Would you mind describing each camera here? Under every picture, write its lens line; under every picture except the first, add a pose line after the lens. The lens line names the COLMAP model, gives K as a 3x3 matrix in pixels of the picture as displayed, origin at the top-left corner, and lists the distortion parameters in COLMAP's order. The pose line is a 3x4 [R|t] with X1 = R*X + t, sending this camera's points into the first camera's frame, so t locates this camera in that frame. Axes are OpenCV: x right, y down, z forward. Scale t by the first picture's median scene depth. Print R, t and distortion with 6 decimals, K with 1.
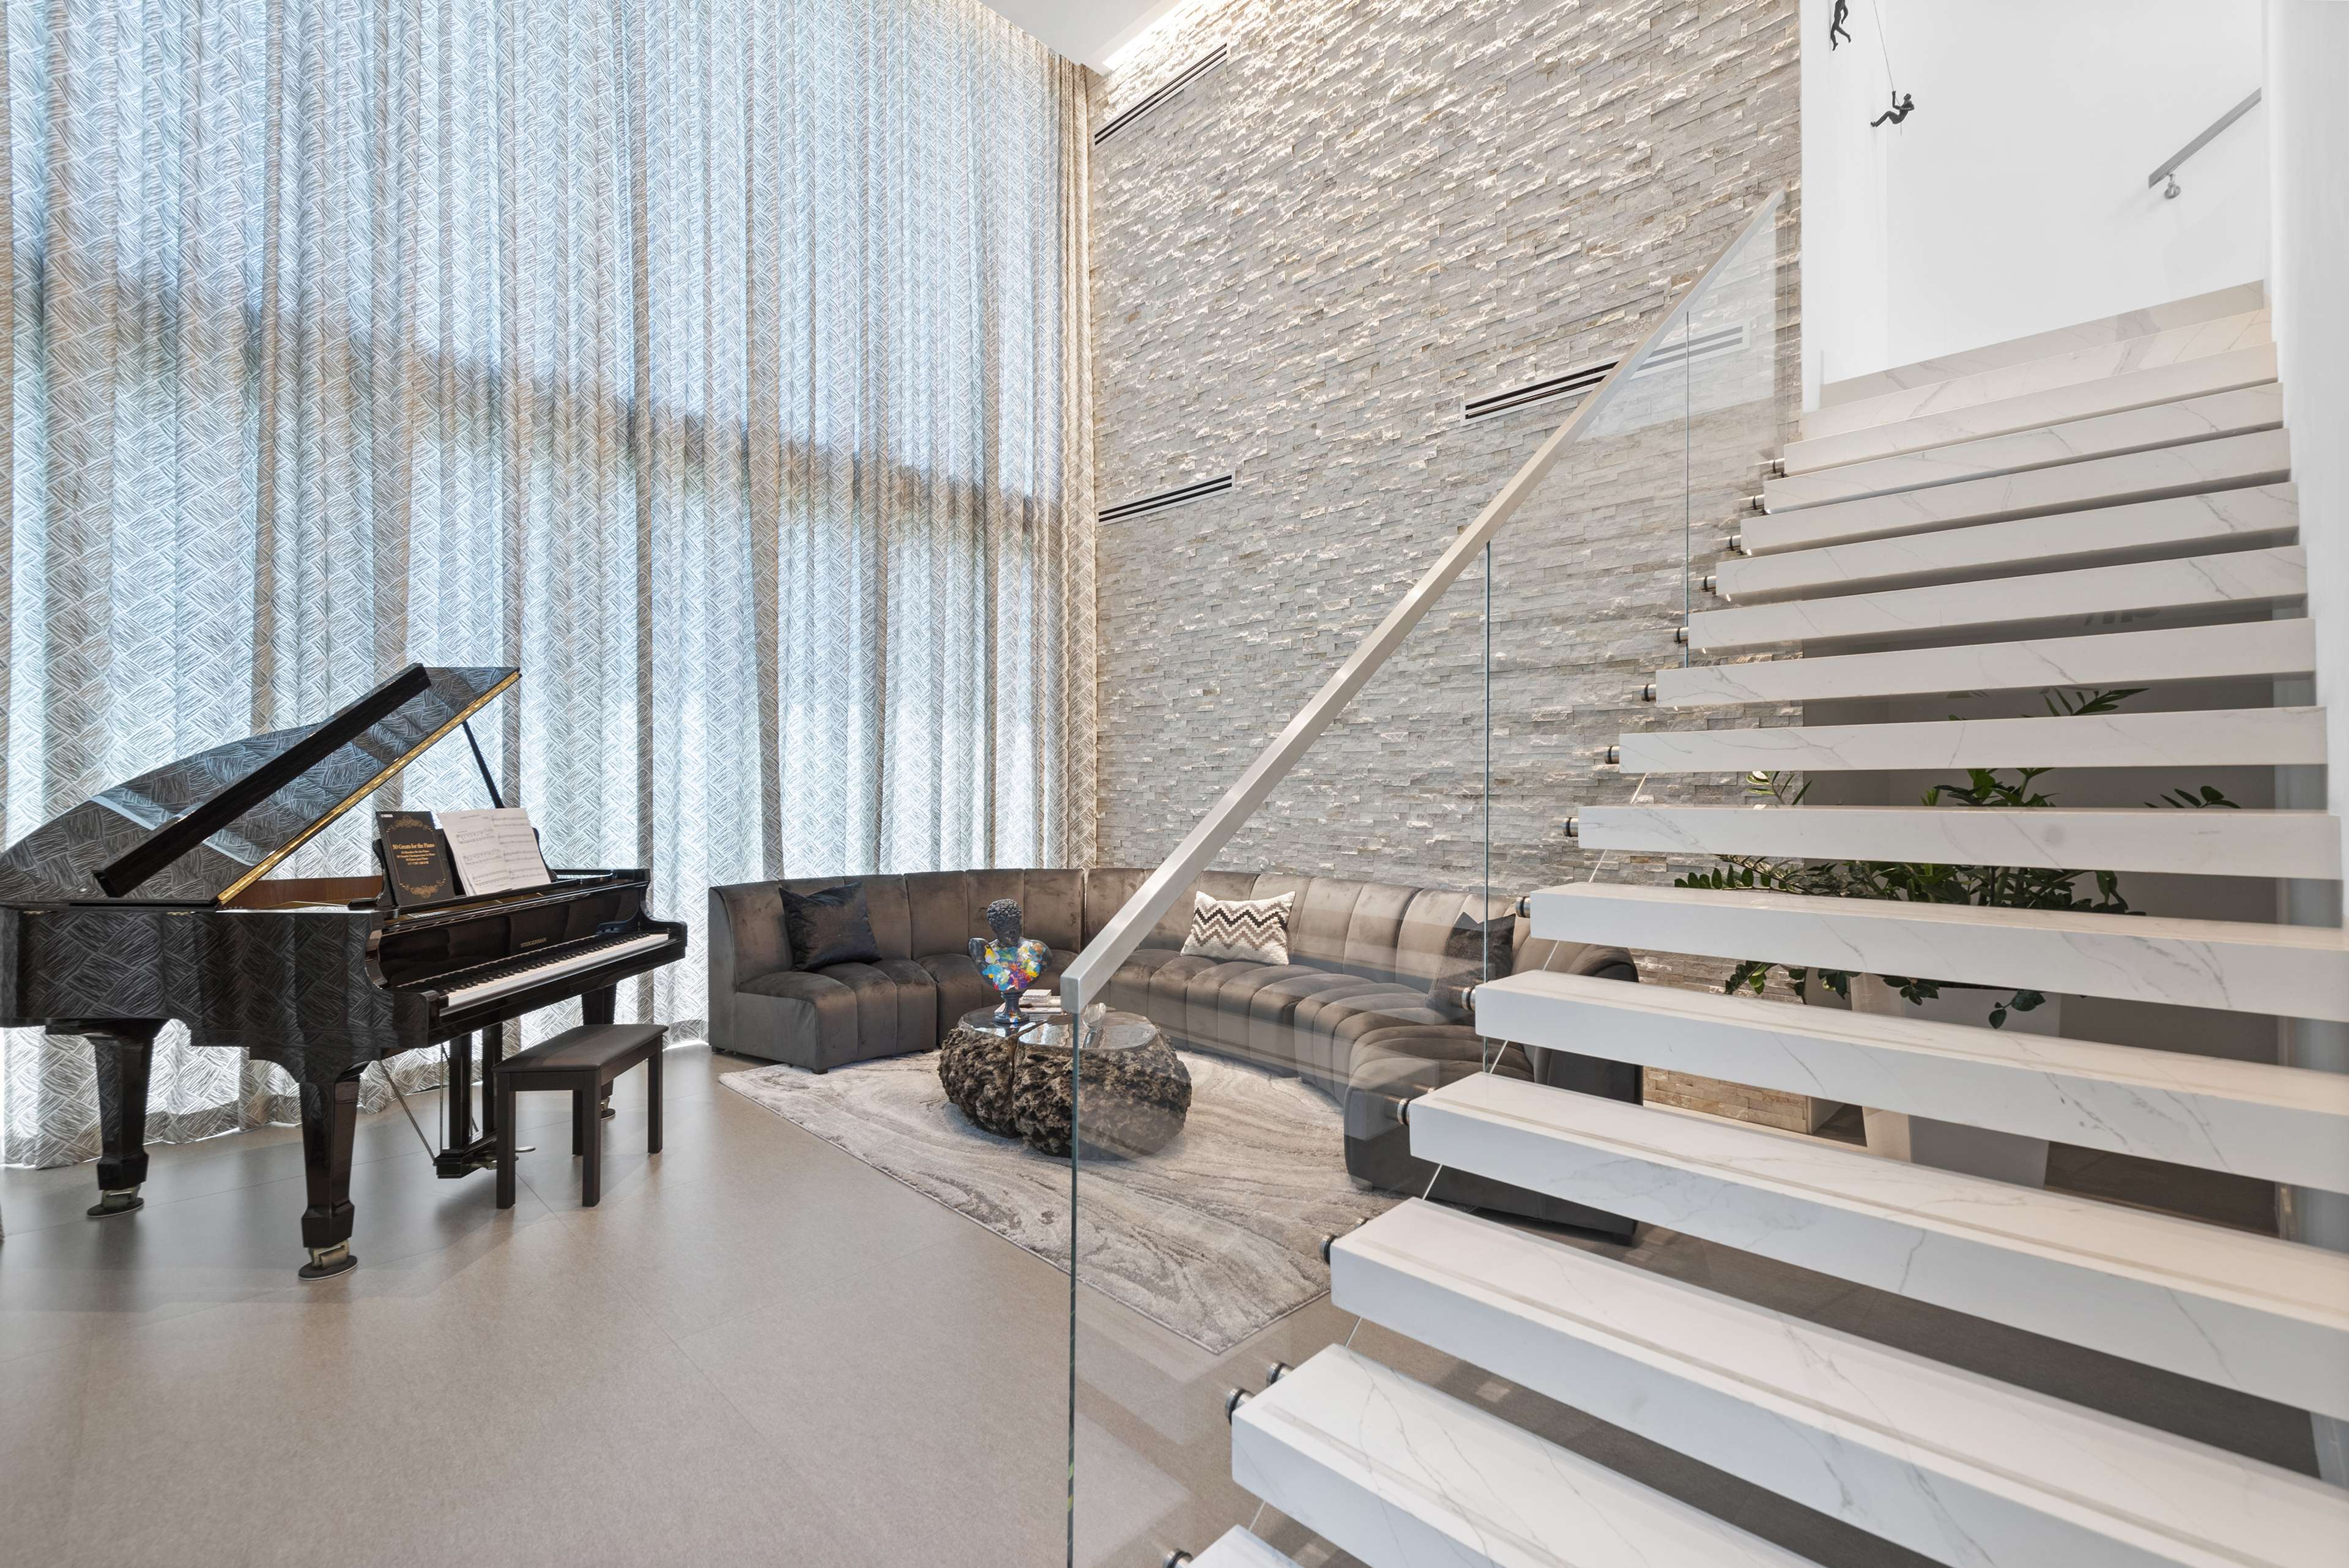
lens RADIAL K [[1030.0, 0, 1169.7], [0, 1030.0, 781.2], [0, 0, 1]] dist [0.000557, 0.000185]
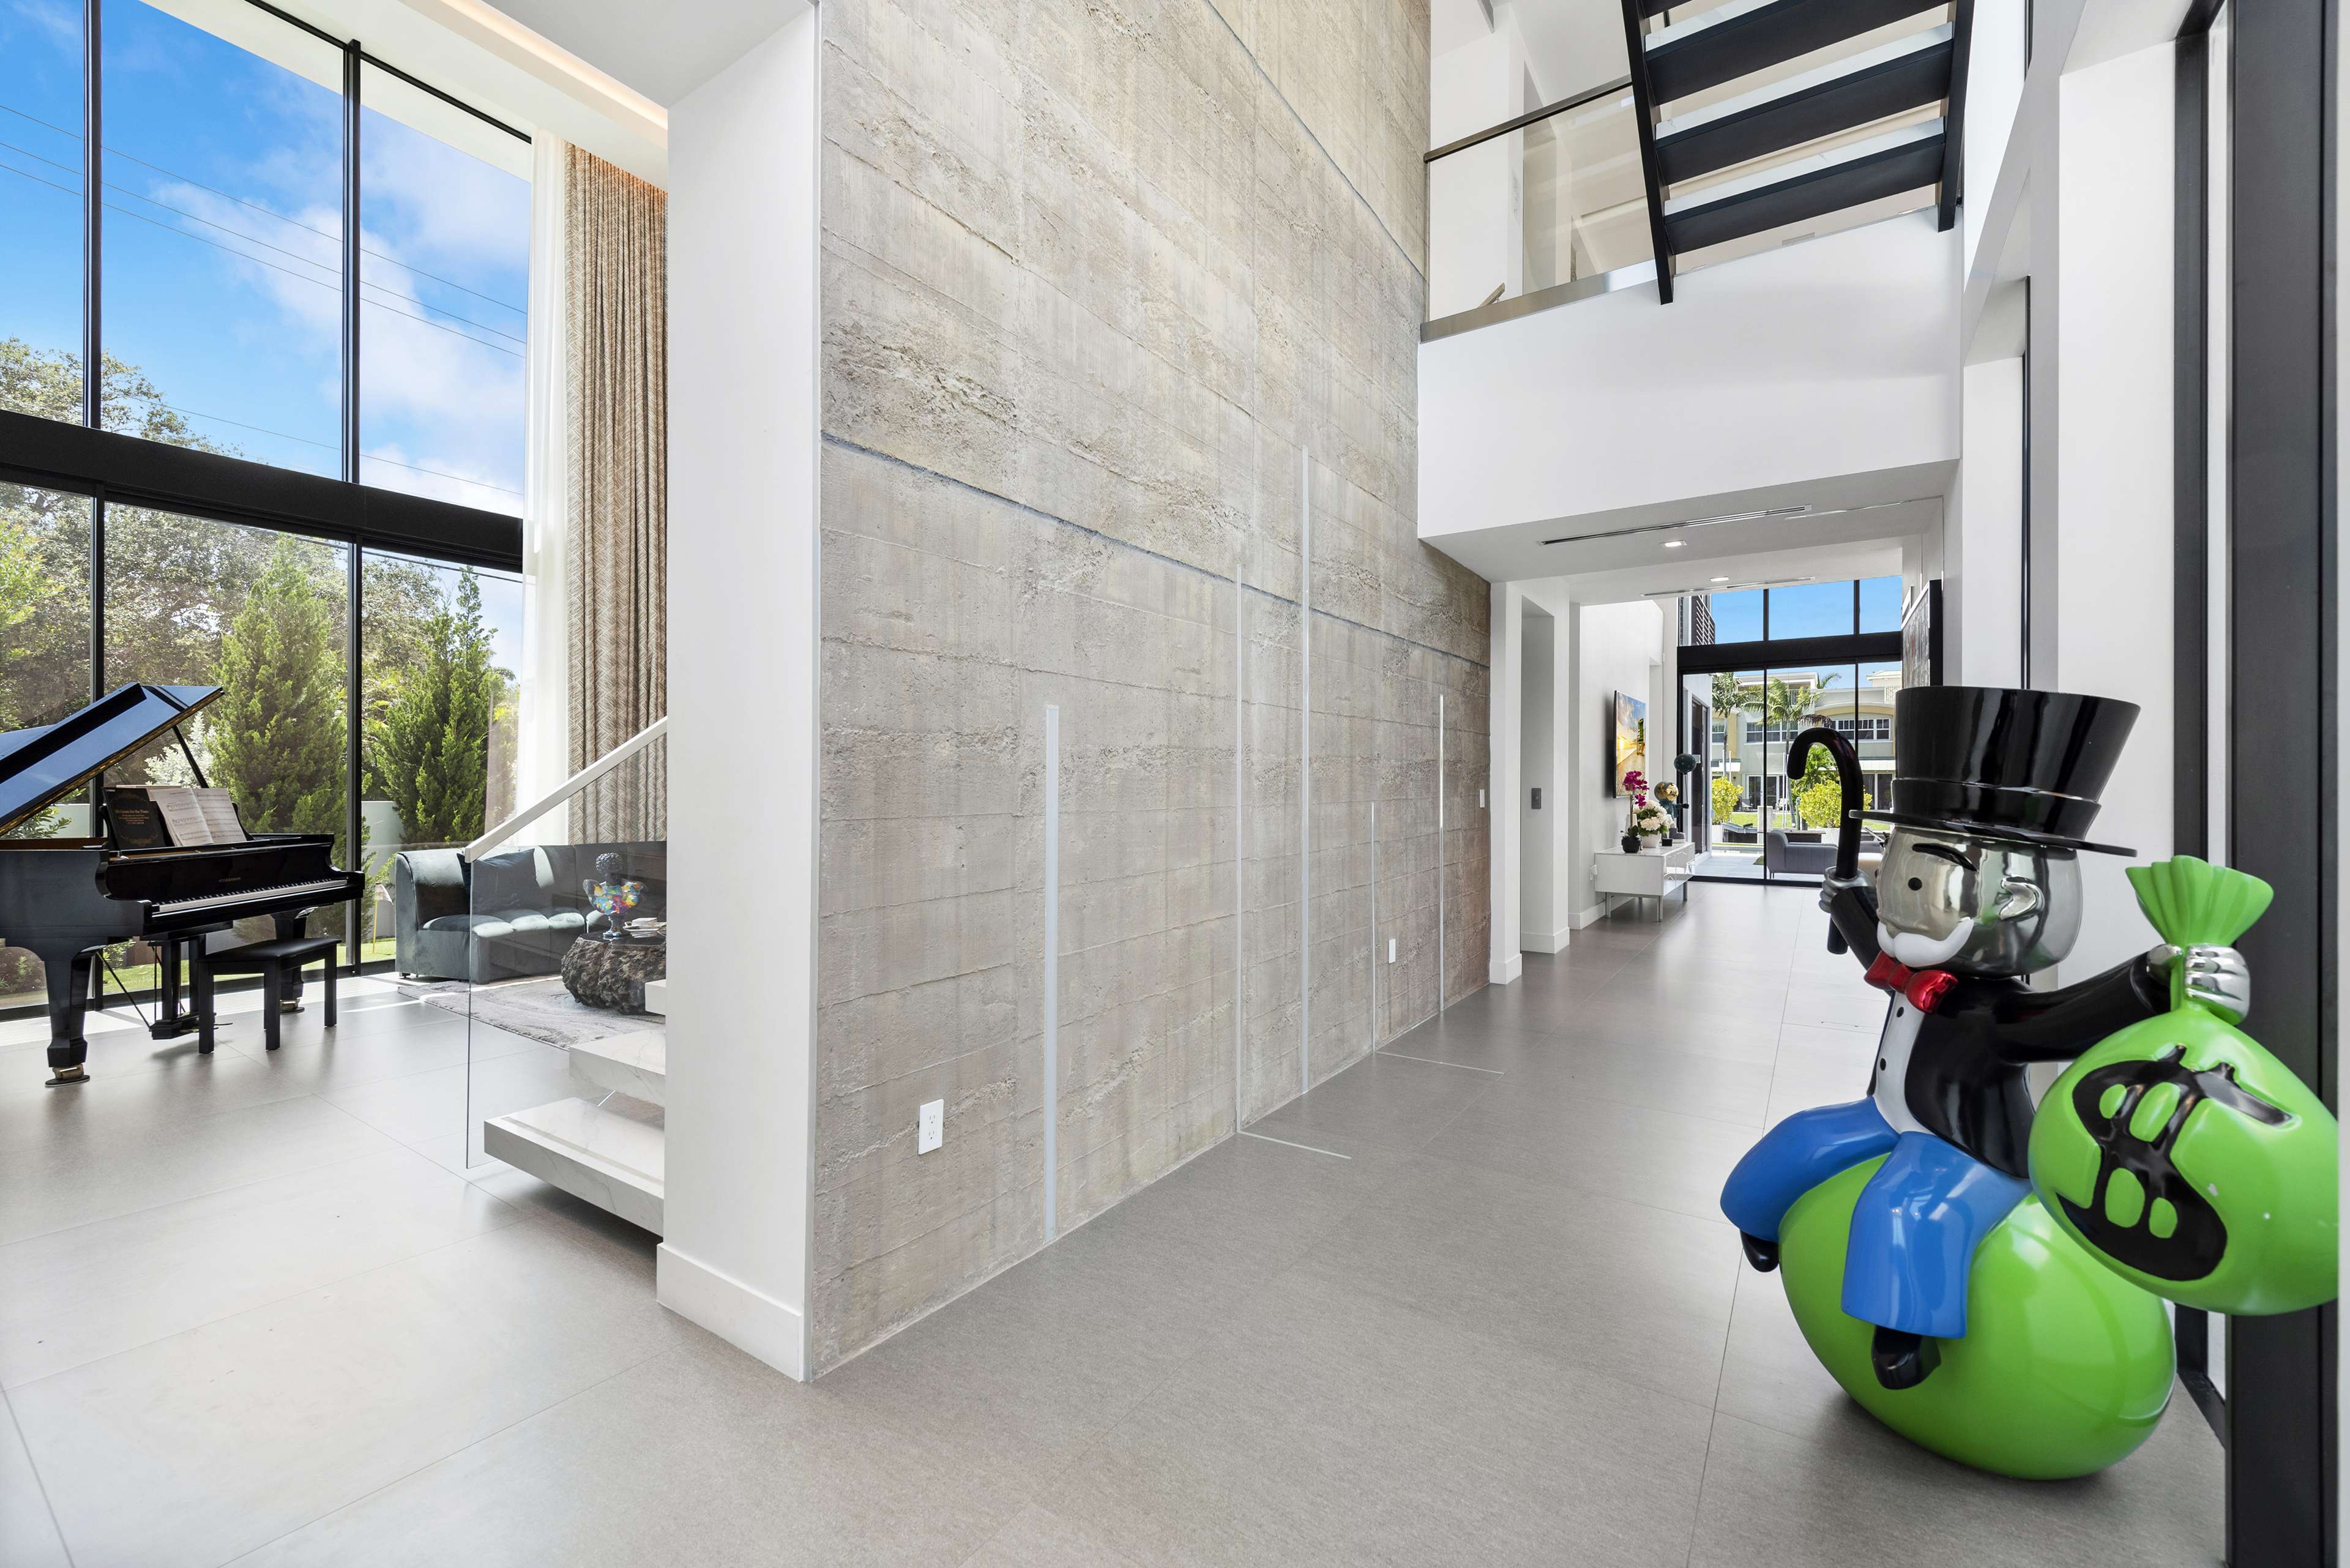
lens RADIAL K [[960.4, 0, 1180.7], [0, 960.4, 786.2], [0, 0, 1]] dist [0.001534, -0.000092]
pose [[0.981055, -0.000495, 0.193731, 0.461636], [0.000951, 0.999997, -0.002258, 0.026328], [-0.193729, 0.002400, 0.981052, -0.630078]]
